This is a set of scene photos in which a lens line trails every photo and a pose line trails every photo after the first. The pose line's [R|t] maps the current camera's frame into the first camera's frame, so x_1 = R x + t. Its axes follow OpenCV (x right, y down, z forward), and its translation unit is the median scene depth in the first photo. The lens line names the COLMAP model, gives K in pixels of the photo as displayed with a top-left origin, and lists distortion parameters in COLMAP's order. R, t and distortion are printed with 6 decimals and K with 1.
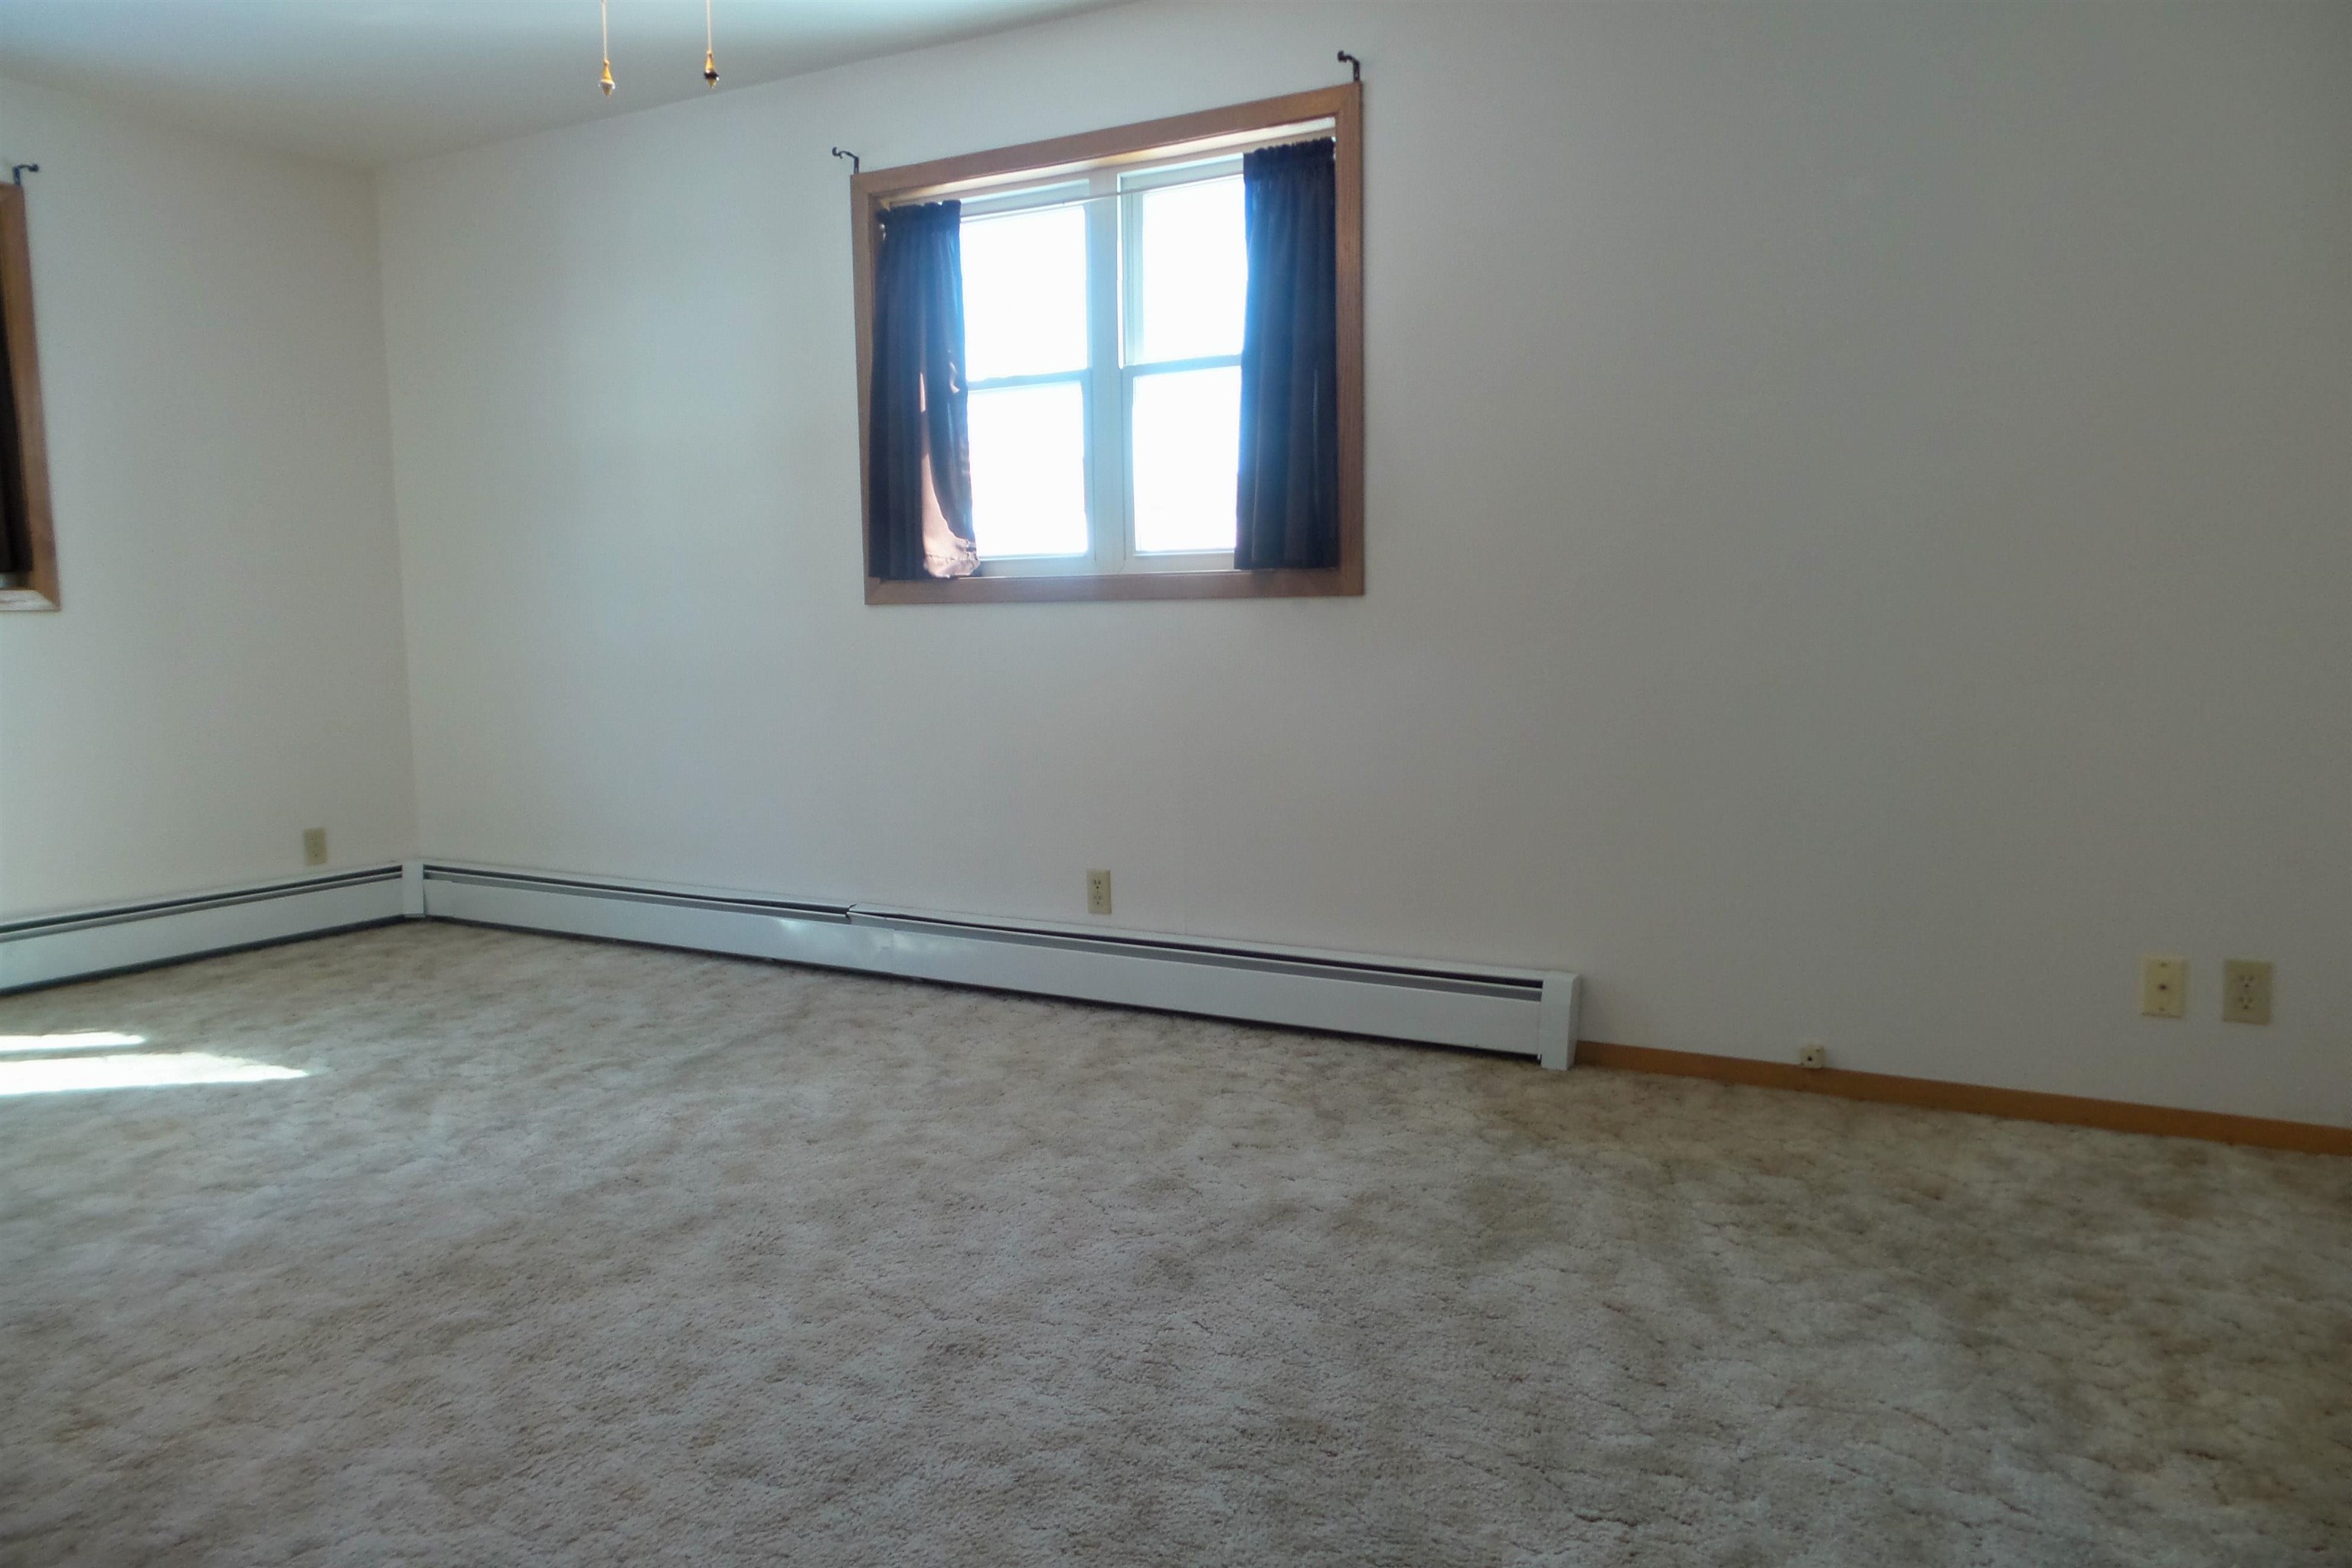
lens RADIAL K [[1602.5, 0, 1176.0], [0, 1602.5, 784.0], [0, 0, 1]] dist [-0.010736, 0.005003]
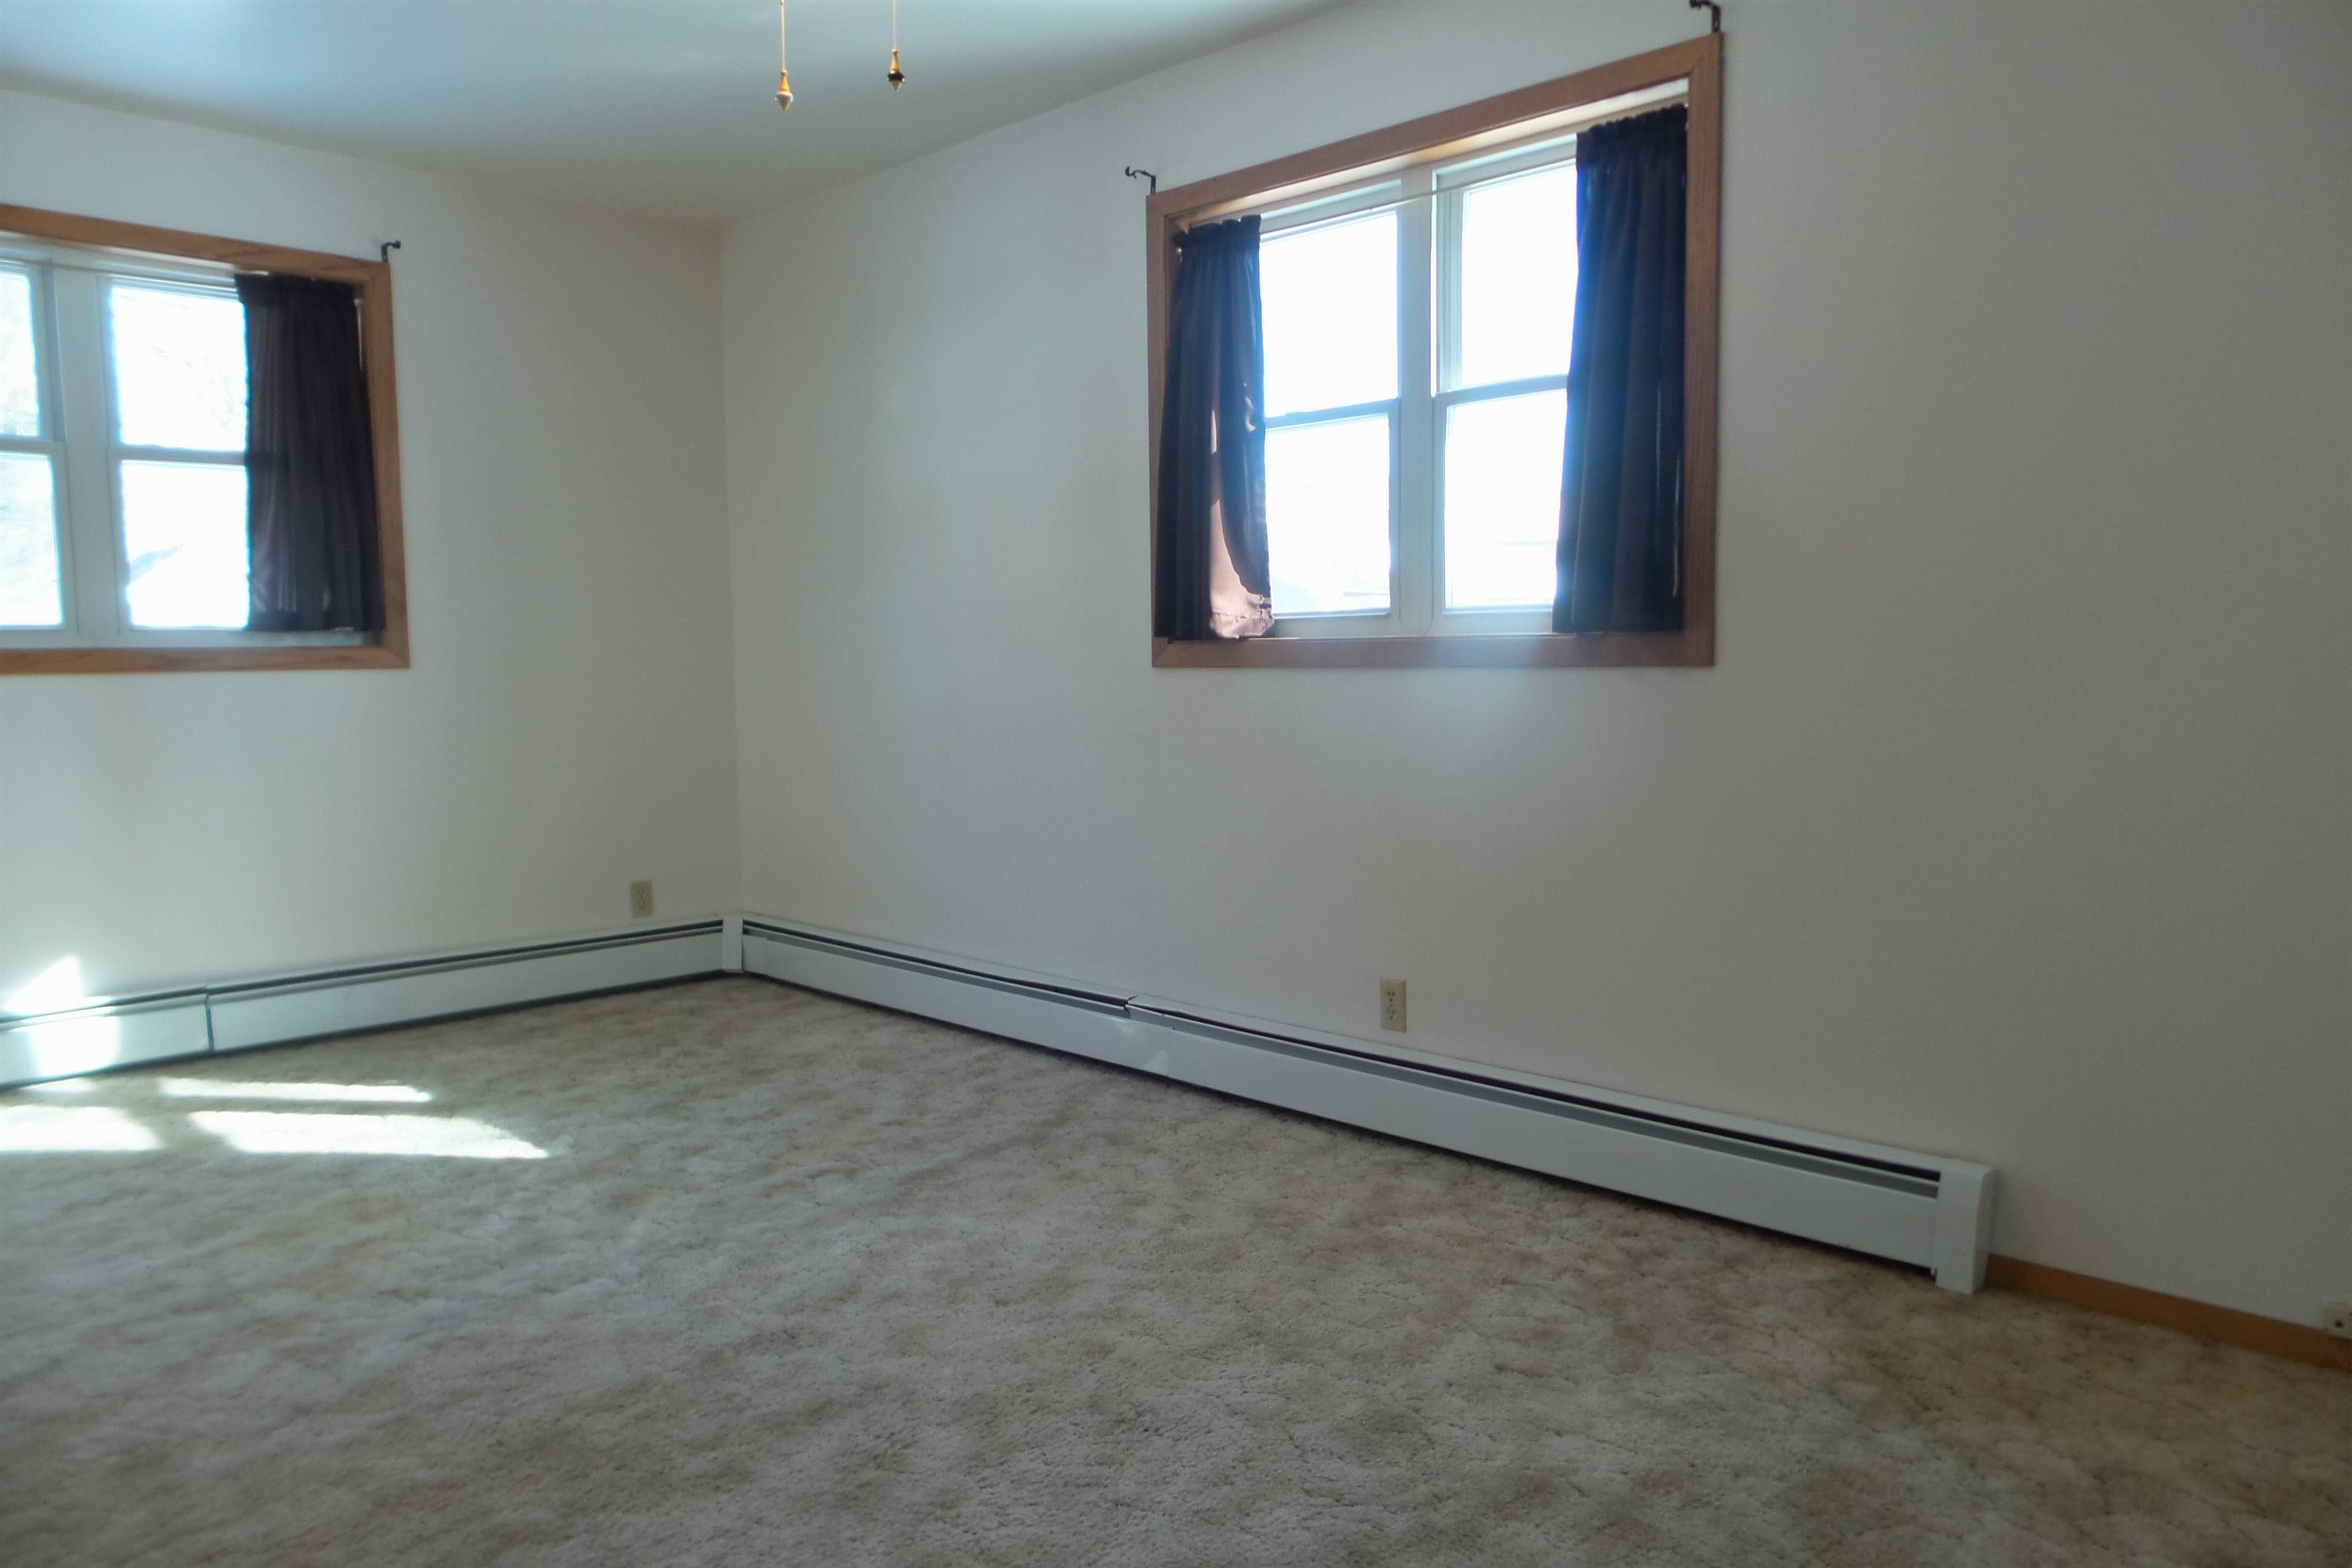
lens RADIAL K [[1602.5, 0, 1176.0], [0, 1602.5, 784.0], [0, 0, 1]] dist [-0.010736, 0.005003]
pose [[0.965265, 0.024940, -0.260081, 0.069639], [-0.030516, 0.999382, -0.017425, -0.037683], [0.259486, 0.024756, 0.965430, 0.161604]]
